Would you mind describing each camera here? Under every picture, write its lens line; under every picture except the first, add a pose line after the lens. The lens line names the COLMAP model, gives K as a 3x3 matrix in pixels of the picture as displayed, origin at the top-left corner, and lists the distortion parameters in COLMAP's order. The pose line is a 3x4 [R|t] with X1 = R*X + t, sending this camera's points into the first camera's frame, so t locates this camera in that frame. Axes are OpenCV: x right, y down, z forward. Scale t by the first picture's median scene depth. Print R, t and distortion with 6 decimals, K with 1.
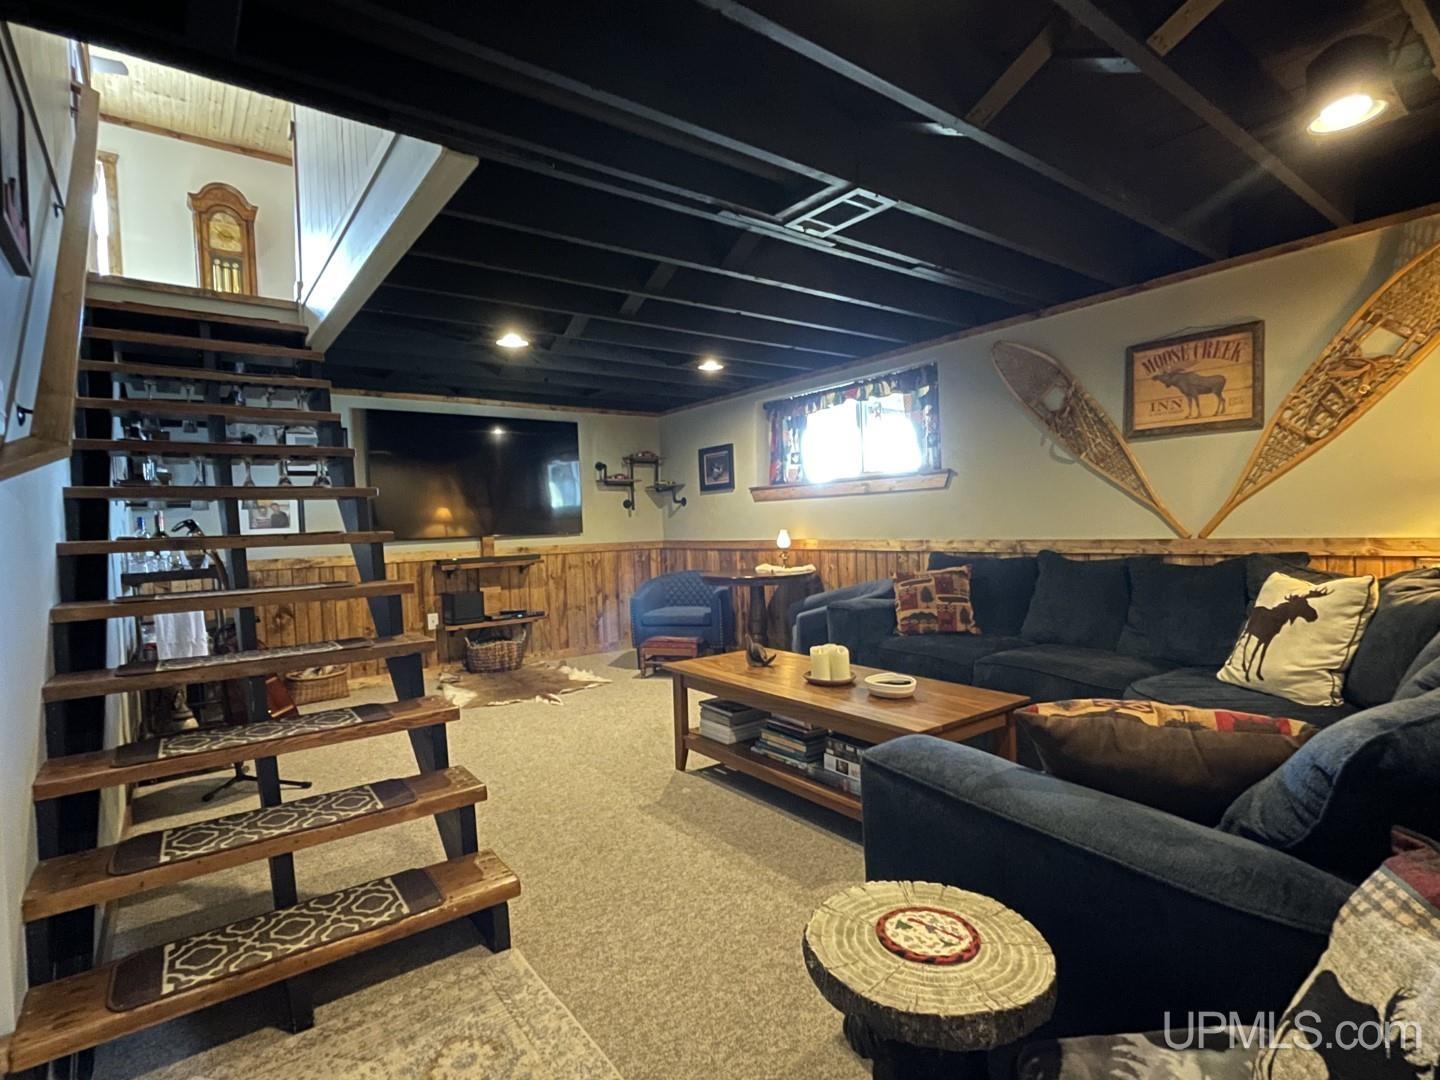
lens RADIAL K [[717.6, 0, 725.0], [0, 717.6, 543.1], [0, 0, 1]] dist [-0.011550, 0.000163]
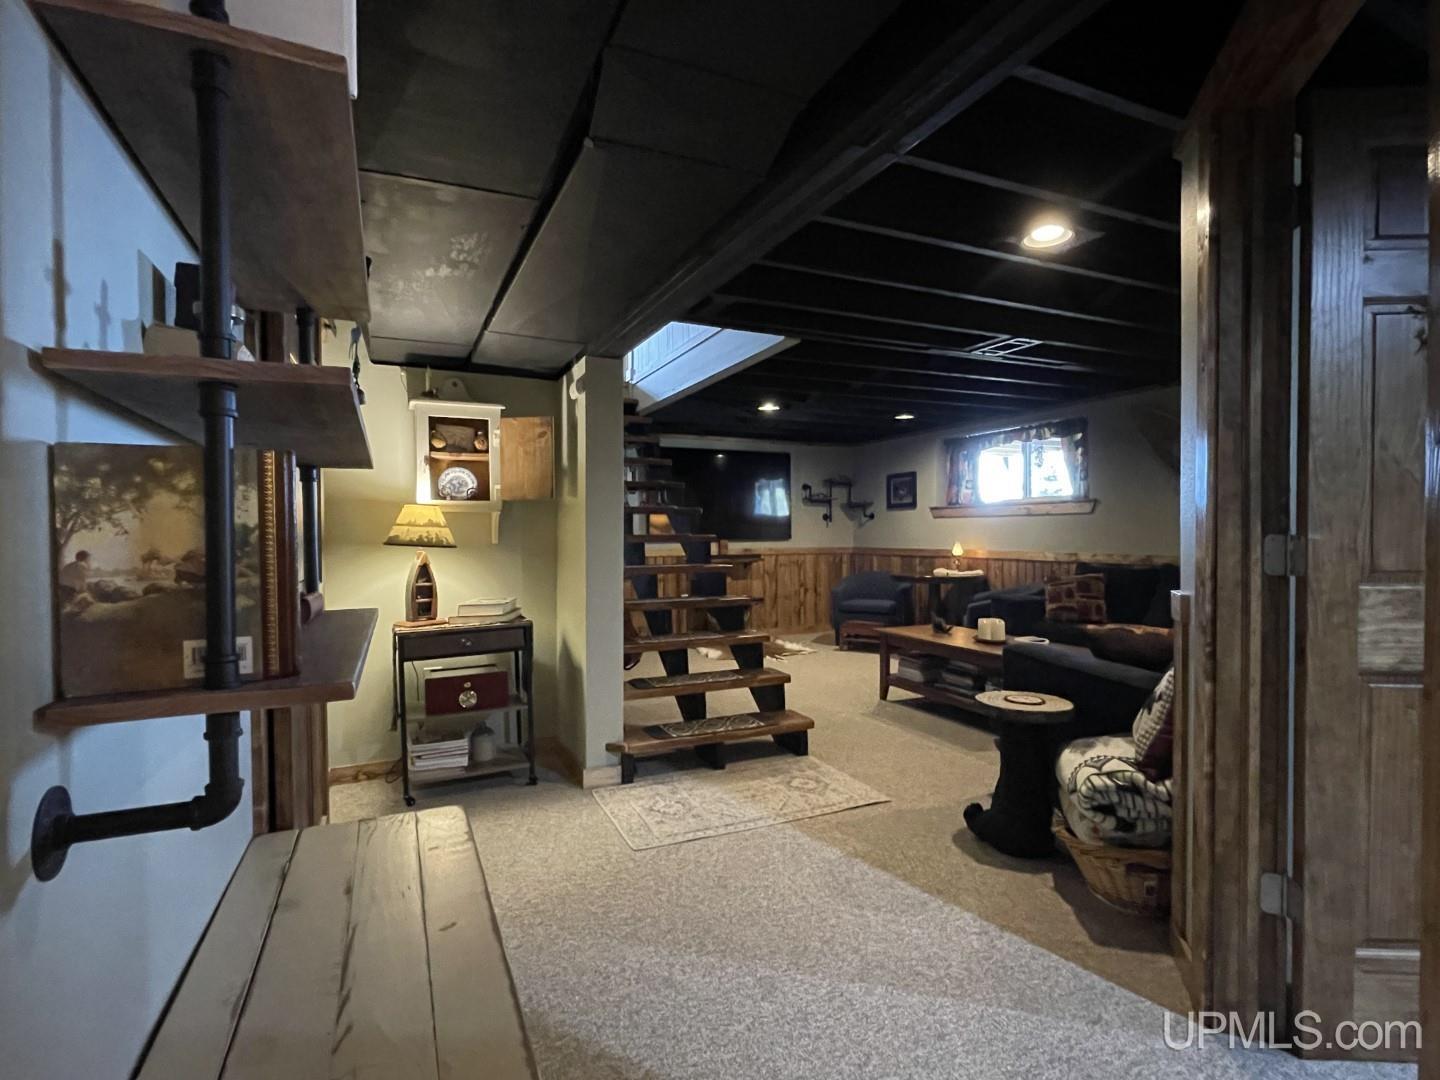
lens RADIAL K [[717.6, 0, 705.3], [0, 717.6, 544.3], [0, 0, 1]] dist [-0.011550, 0.000163]
pose [[0.969332, 0.032941, -0.243539, -0.044066], [-0.034817, 0.999388, -0.003402, 0.006049], [0.243278, 0.011777, 0.969885, -0.351774]]
